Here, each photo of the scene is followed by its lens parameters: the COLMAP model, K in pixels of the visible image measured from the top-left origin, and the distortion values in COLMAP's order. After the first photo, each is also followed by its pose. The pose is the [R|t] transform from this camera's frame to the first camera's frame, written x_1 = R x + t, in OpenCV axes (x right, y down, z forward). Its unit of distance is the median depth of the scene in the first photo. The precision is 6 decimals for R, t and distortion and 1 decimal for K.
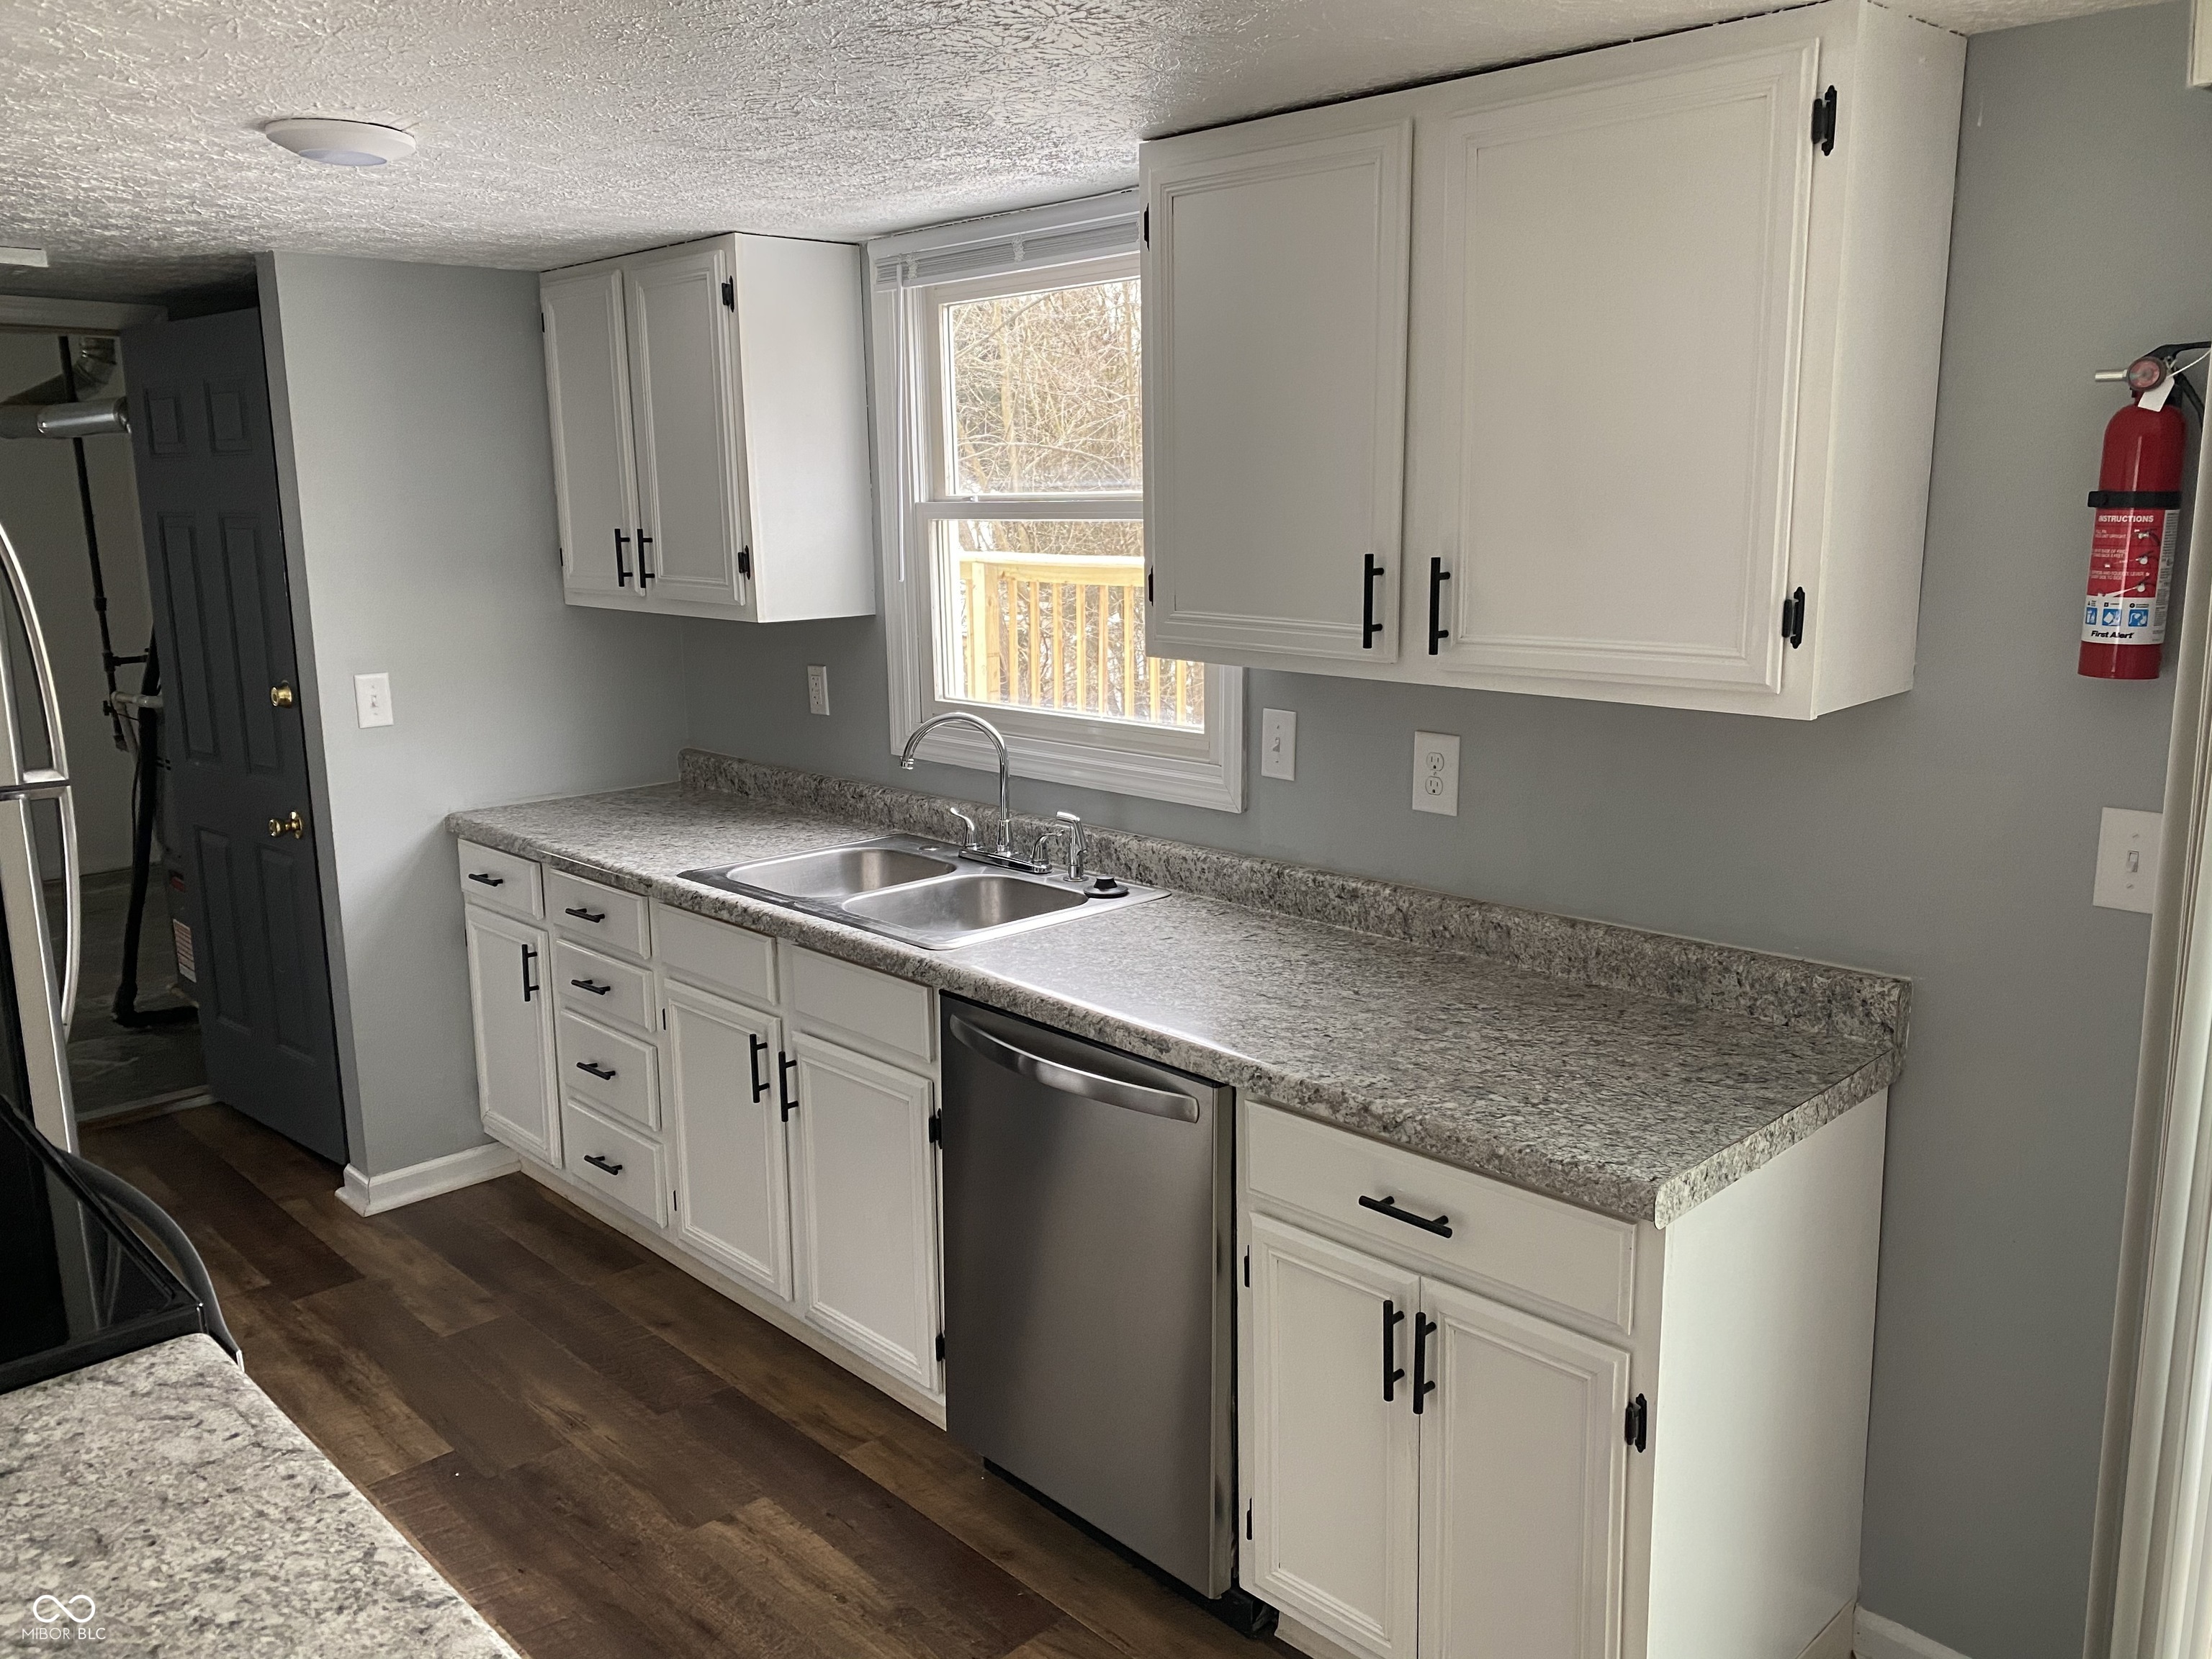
lens RADIAL K [[1667.9, 0, 1111.0], [0, 1667.9, 827.5], [0, 0, 1]] dist [0.075060, -0.118053]
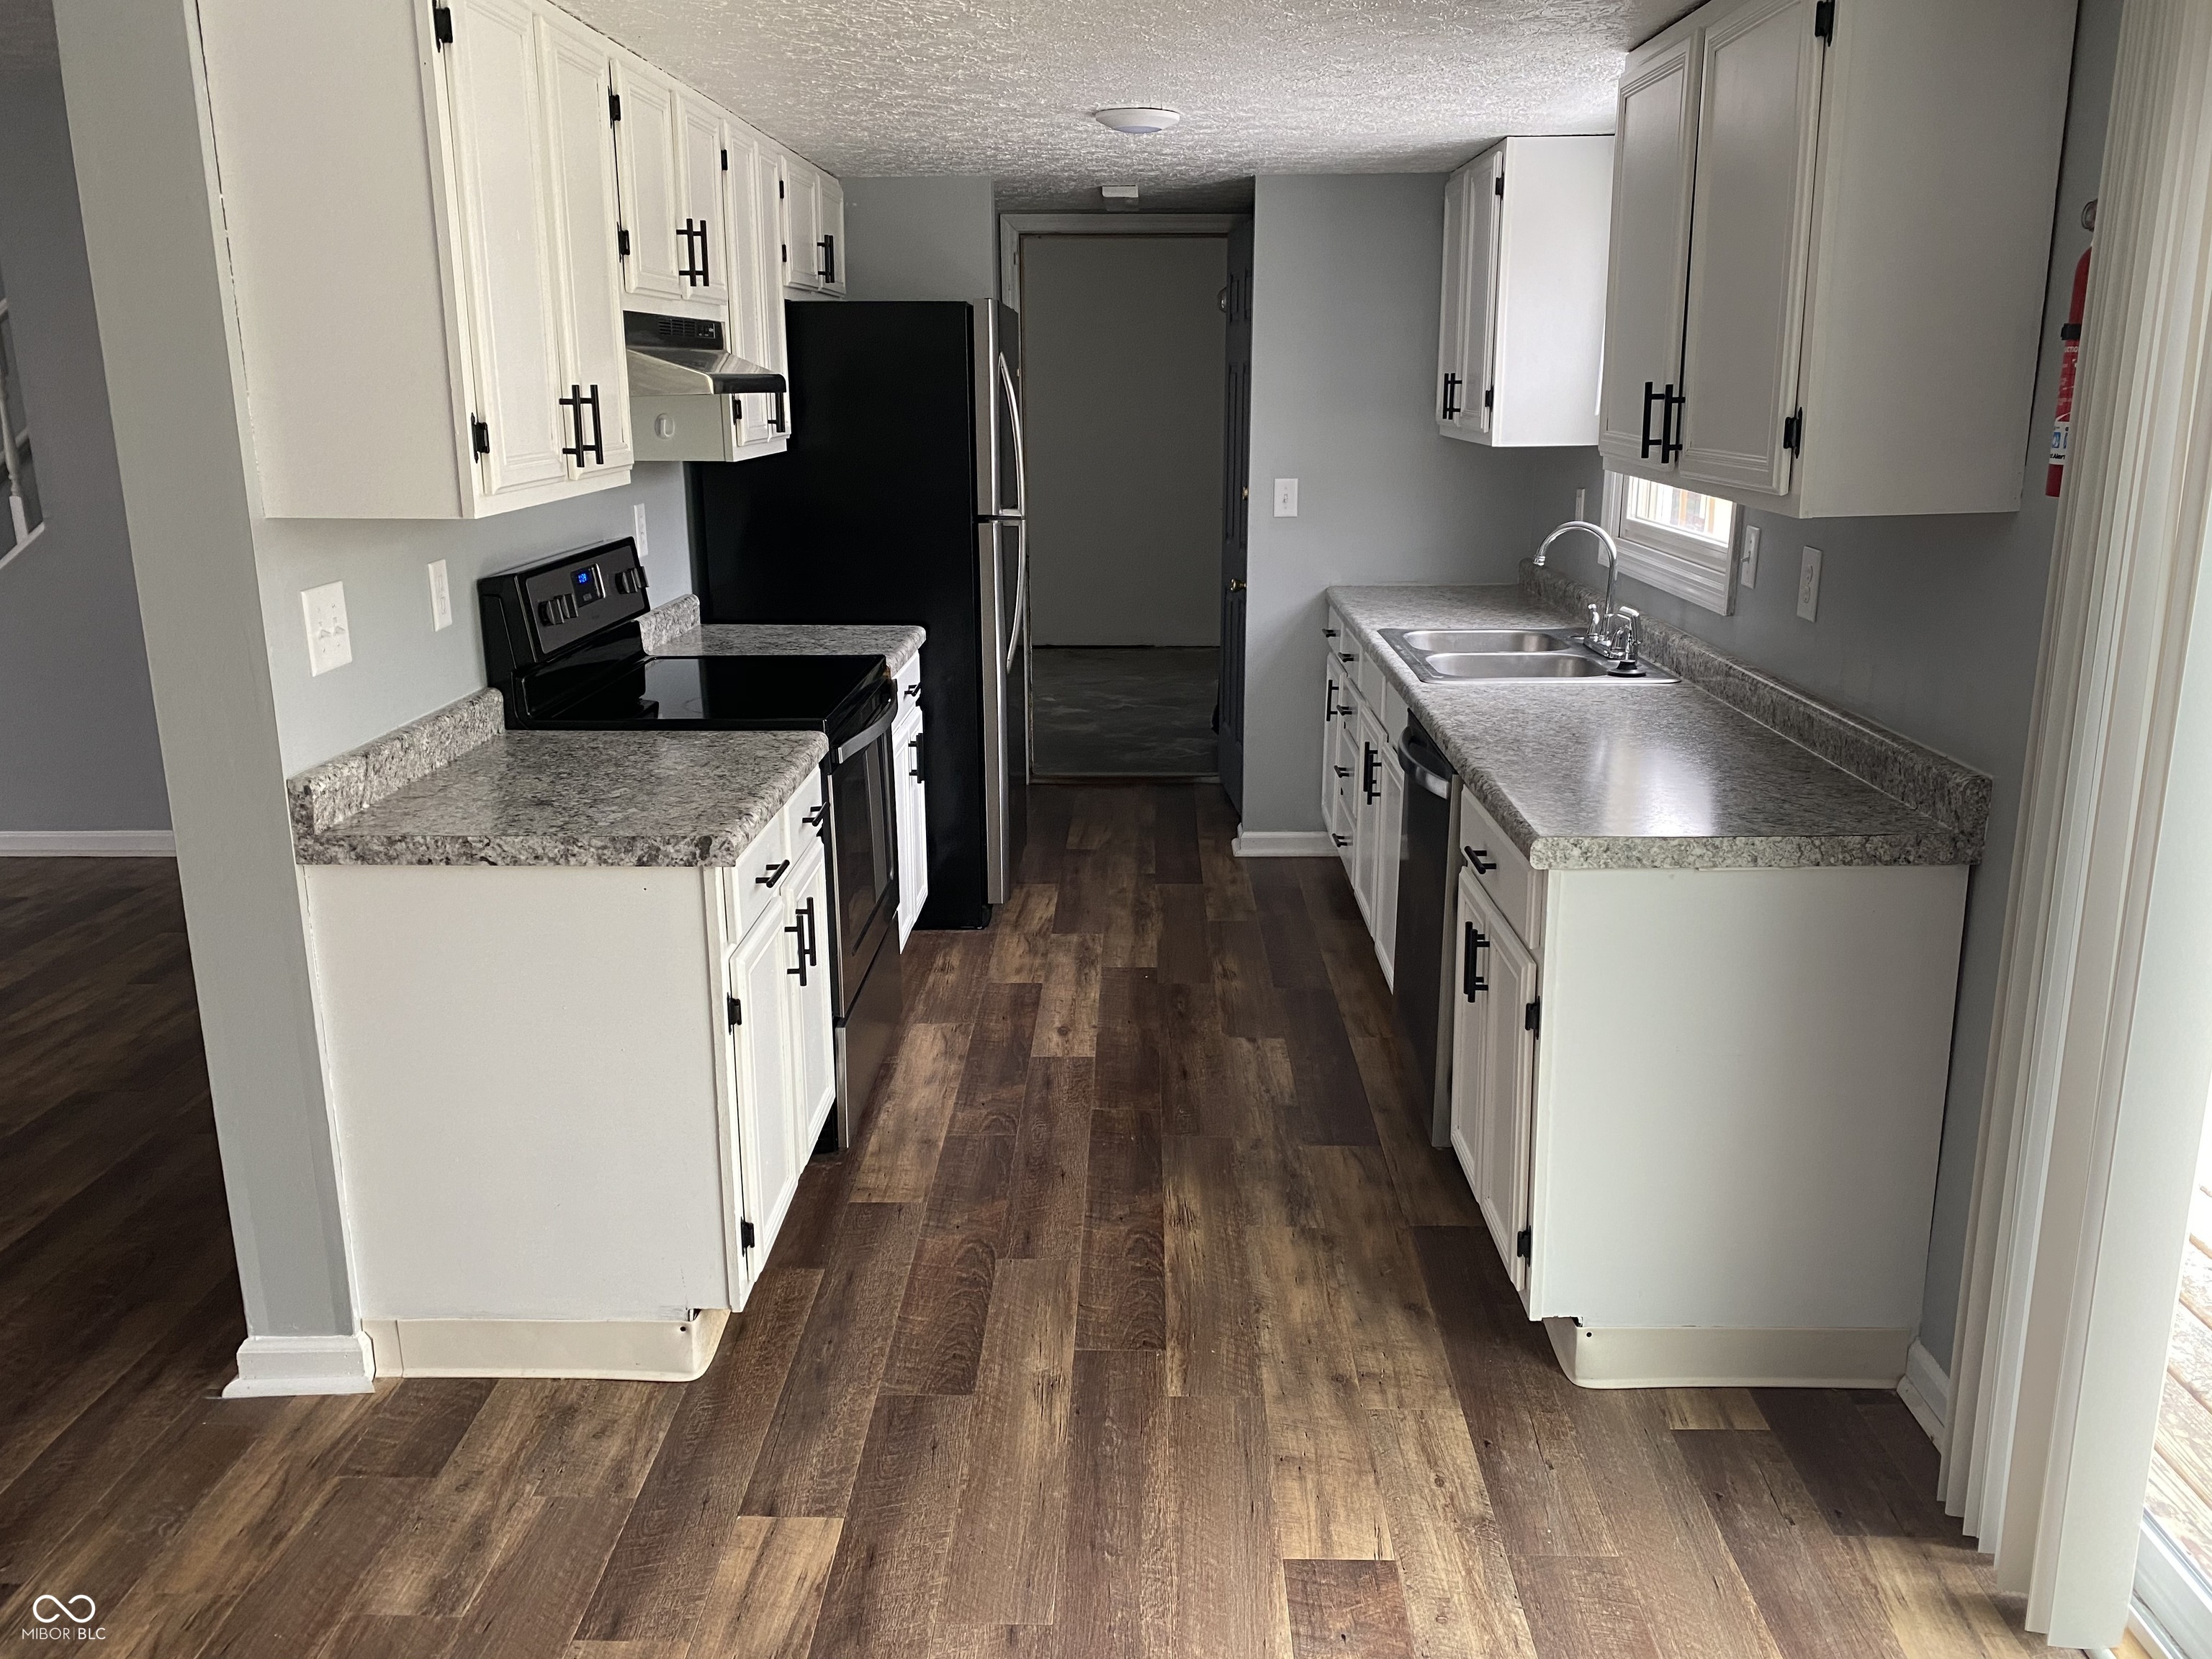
lens RADIAL K [[1667.9, 0, 1111.0], [0, 1667.9, 827.5], [0, 0, 1]] dist [0.075060, -0.118053]
pose [[0.703492, 0.191497, -0.684418, 0.636981], [-0.141188, 0.981478, 0.129491, 0.047254], [0.696538, 0.005536, 0.717498, -0.149989]]
